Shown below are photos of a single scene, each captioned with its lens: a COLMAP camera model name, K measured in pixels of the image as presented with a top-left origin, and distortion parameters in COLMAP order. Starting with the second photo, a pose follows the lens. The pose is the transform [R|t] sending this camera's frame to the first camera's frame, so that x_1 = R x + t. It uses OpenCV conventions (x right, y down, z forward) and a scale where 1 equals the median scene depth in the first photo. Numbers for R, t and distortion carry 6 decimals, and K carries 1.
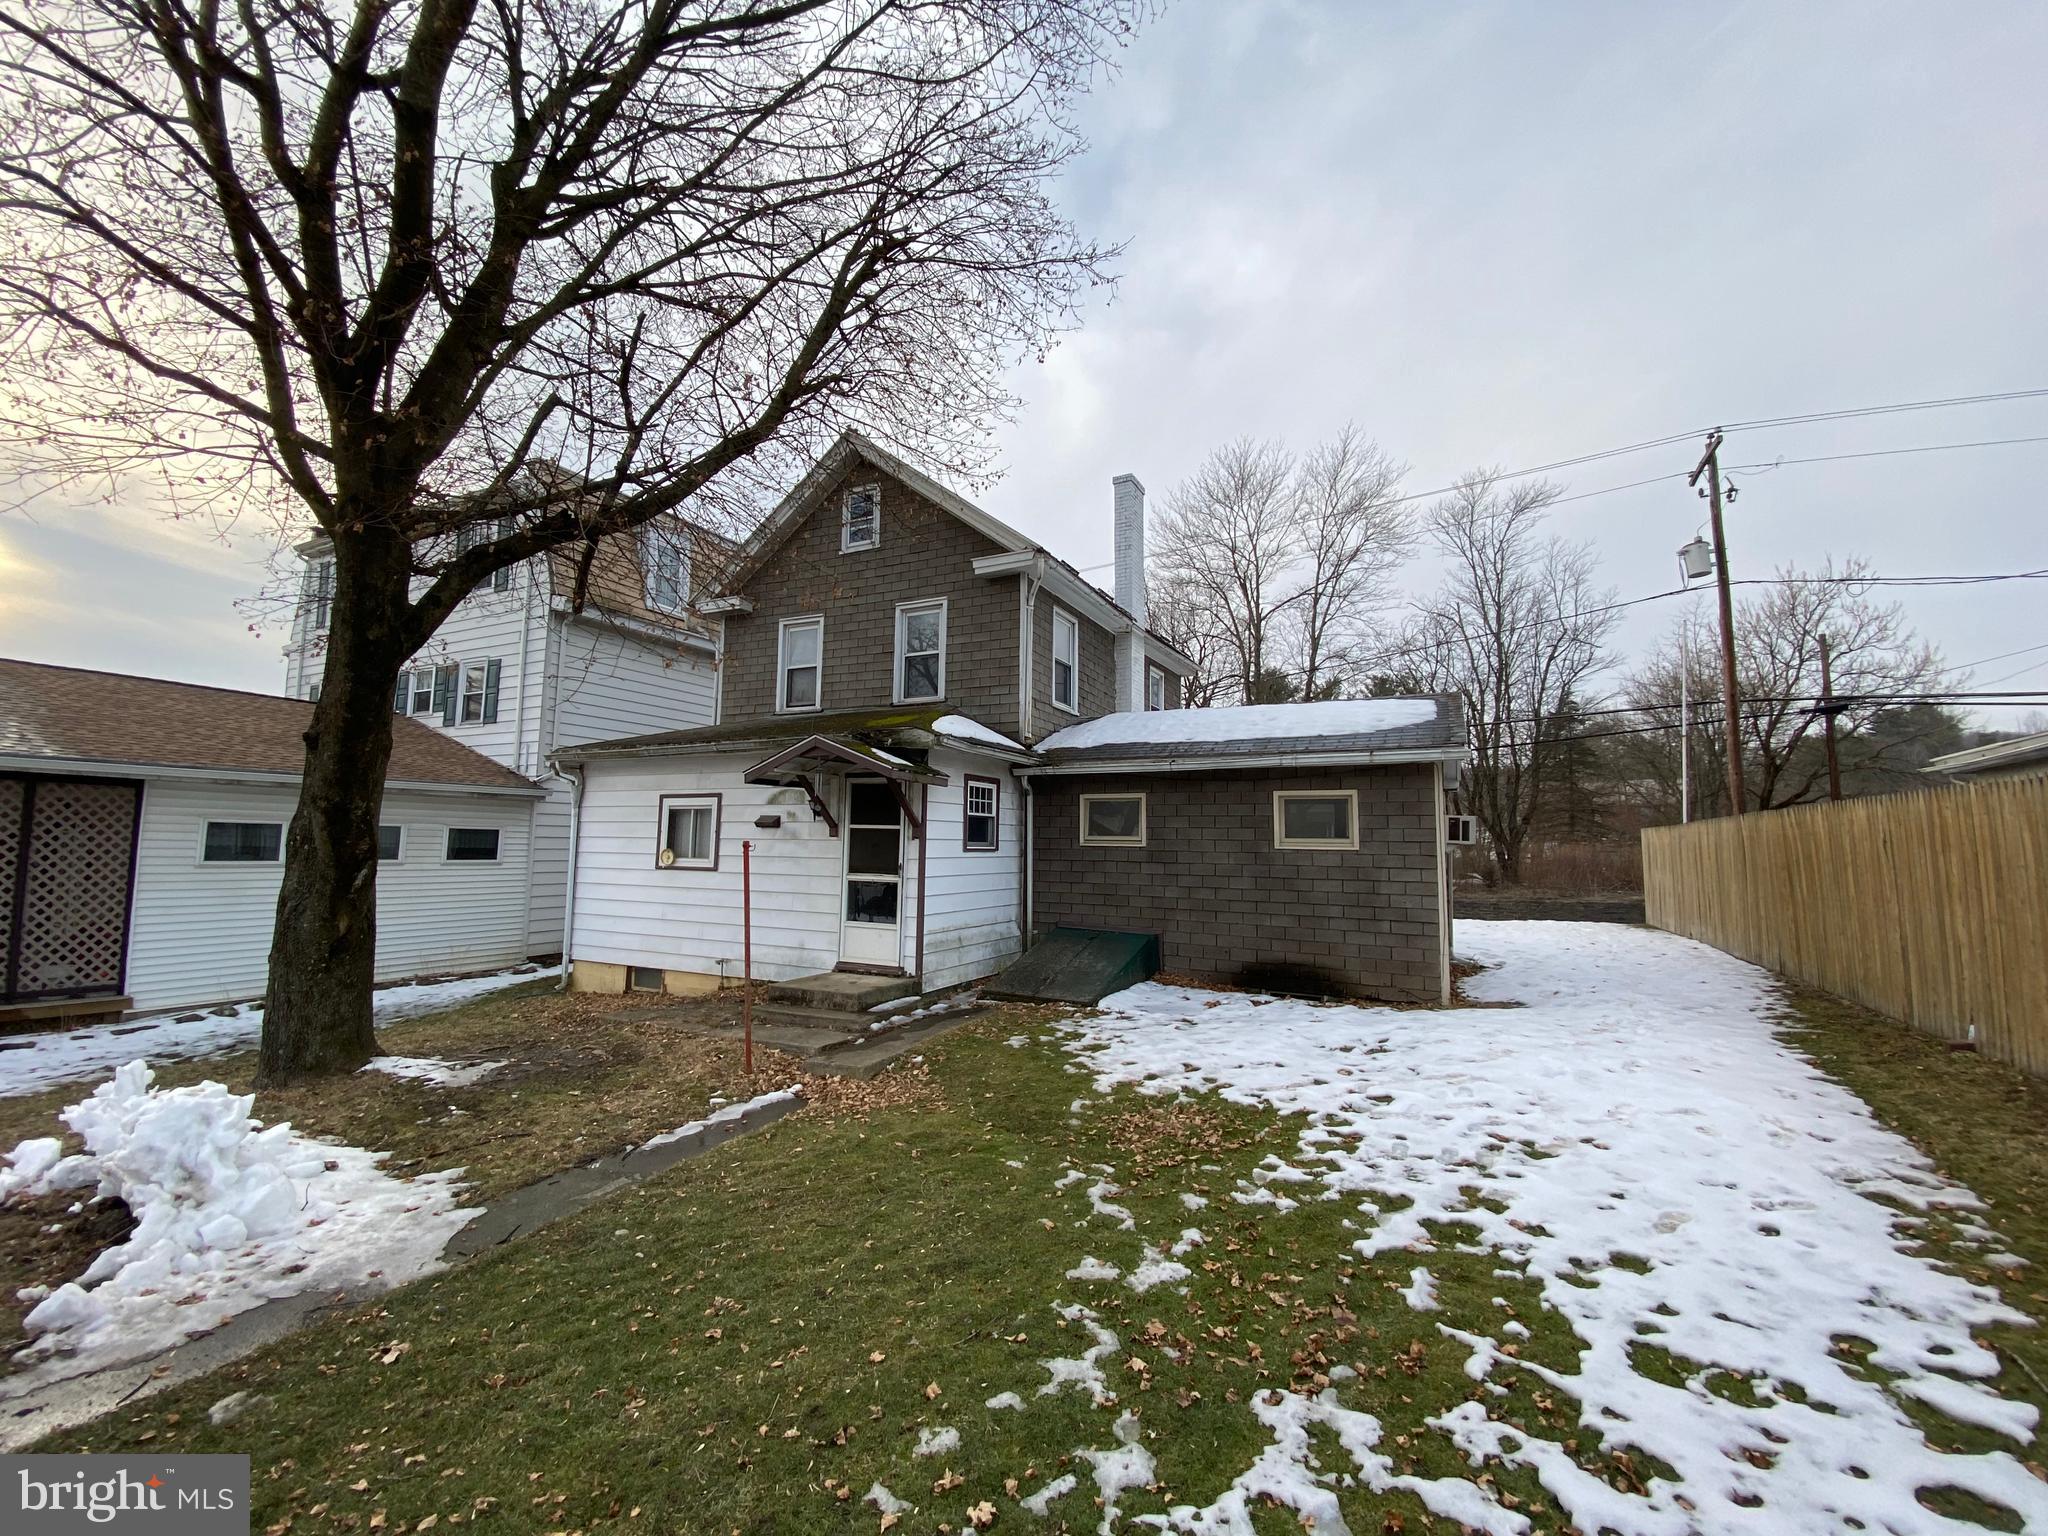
lens RADIAL K [[833.0, 0, 1030.1], [0, 833.0, 771.1], [0, 0, 1]] dist [0.023517, -0.019922]
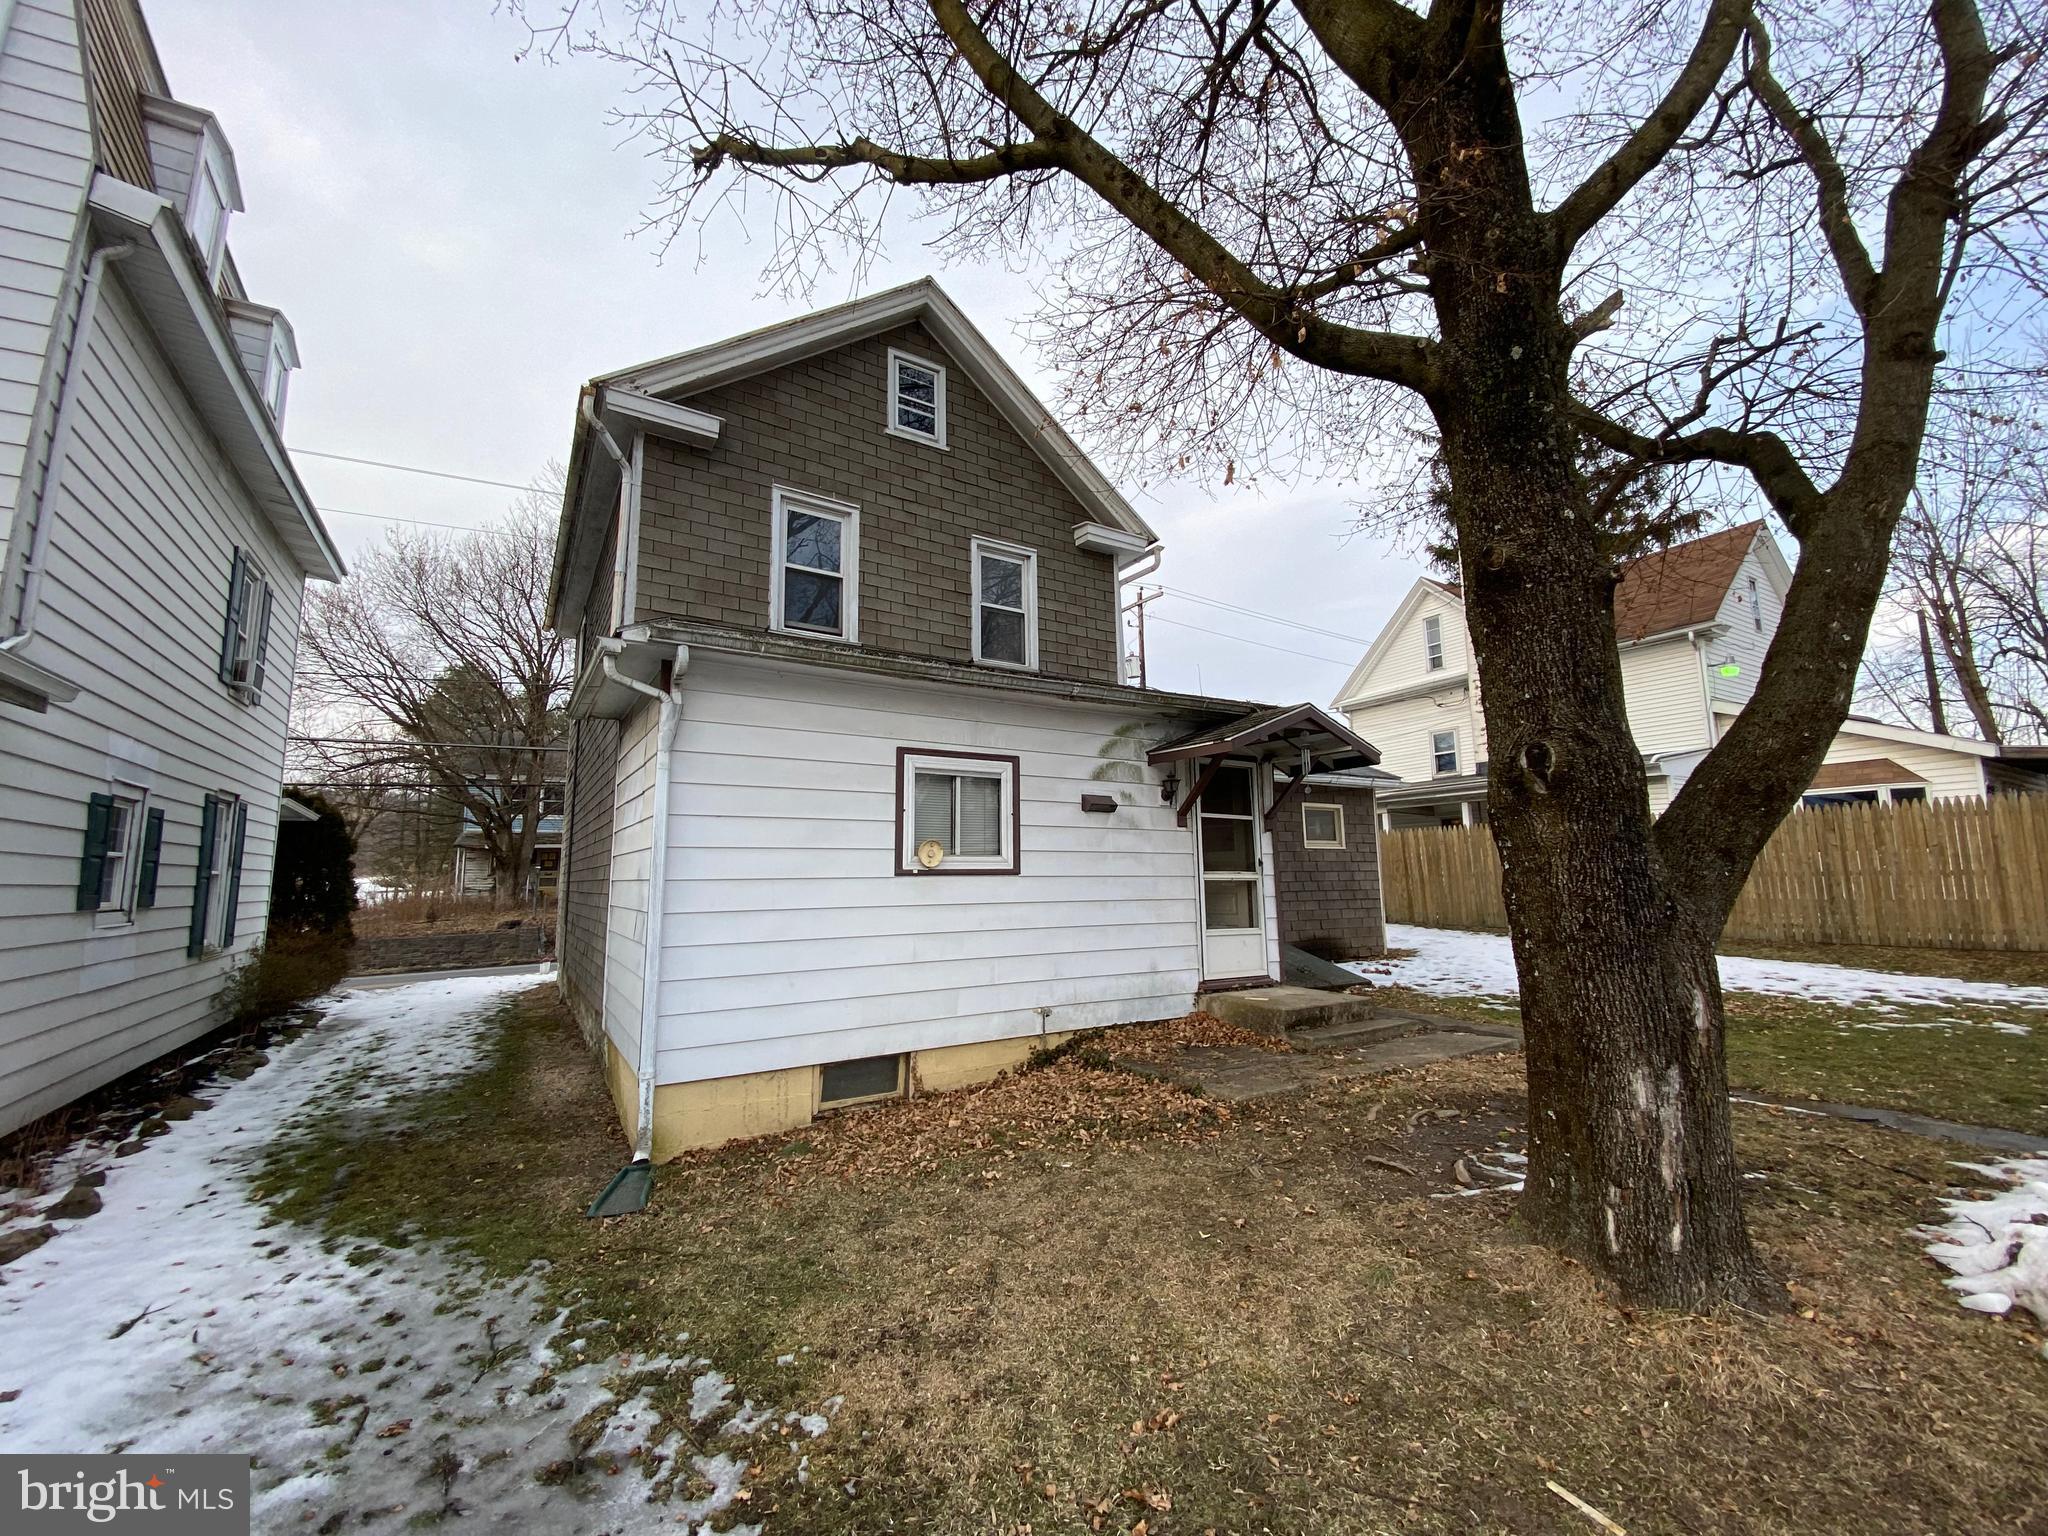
lens RADIAL K [[833.0, 0, 1030.1], [0, 833.0, 771.1], [0, 0, 1]] dist [0.023517, -0.019922]
pose [[0.519853, 0.090857, 0.849410, -0.954668], [-0.060063, 0.995755, -0.069751, 0.086039], [-0.852142, -0.014758, 0.523103, 0.674156]]
